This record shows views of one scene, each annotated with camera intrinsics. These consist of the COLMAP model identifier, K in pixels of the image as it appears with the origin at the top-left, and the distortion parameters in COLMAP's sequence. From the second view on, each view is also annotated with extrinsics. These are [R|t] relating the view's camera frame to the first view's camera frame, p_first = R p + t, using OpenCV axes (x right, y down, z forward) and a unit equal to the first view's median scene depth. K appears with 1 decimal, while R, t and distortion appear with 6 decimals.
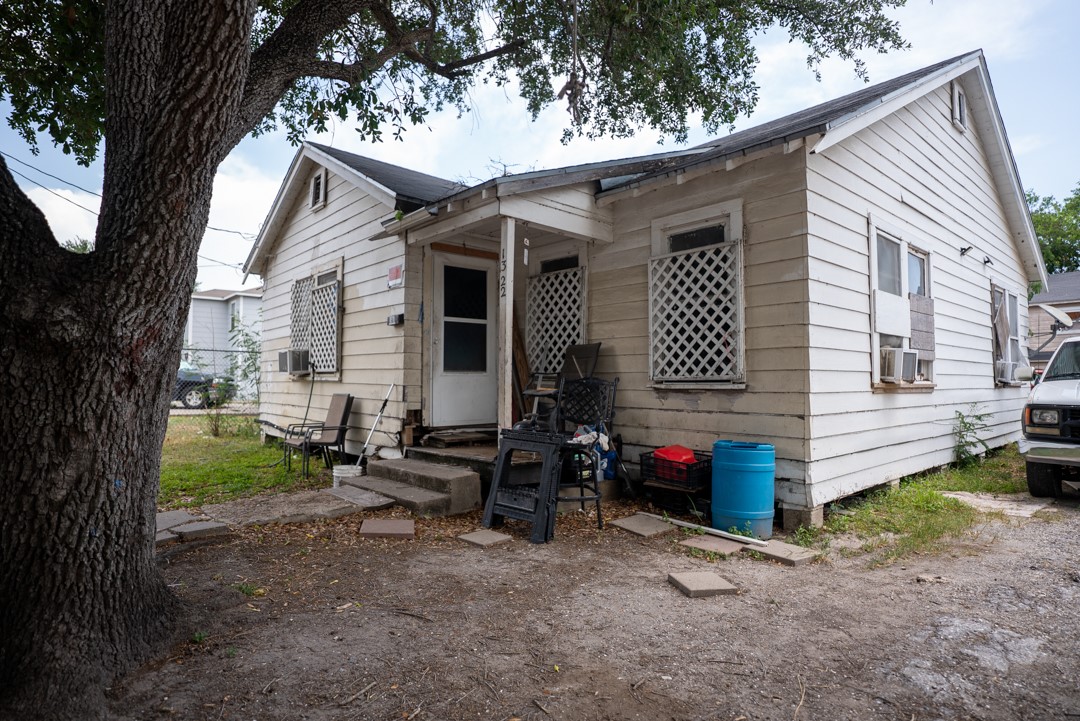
lens RADIAL K [[593.7, 0, 540.0], [0, 593.7, 360.5], [0, 0, 1]] dist [-0.043043, 0.032543]
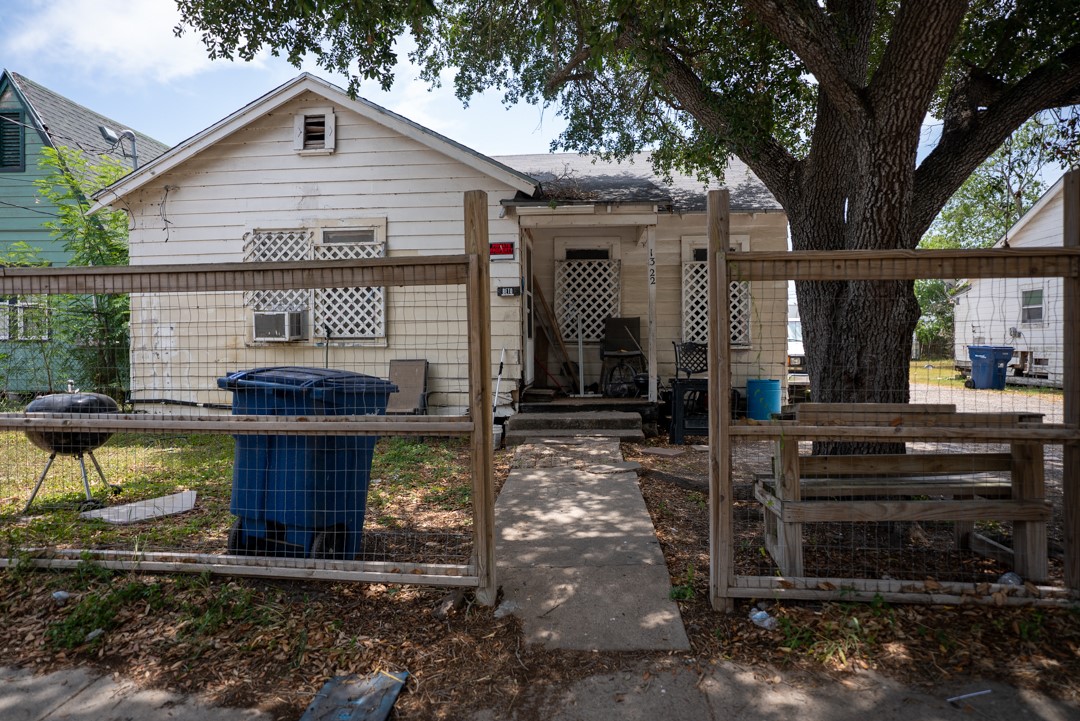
lens RADIAL K [[593.7, 0, 540.0], [0, 593.7, 360.5], [0, 0, 1]] dist [-0.043043, 0.032543]
pose [[0.719718, -0.027022, 0.693741, -0.976181], [-0.019661, 0.998048, 0.059272, -0.006565], [-0.693988, -0.056299, 0.717782, 0.146590]]
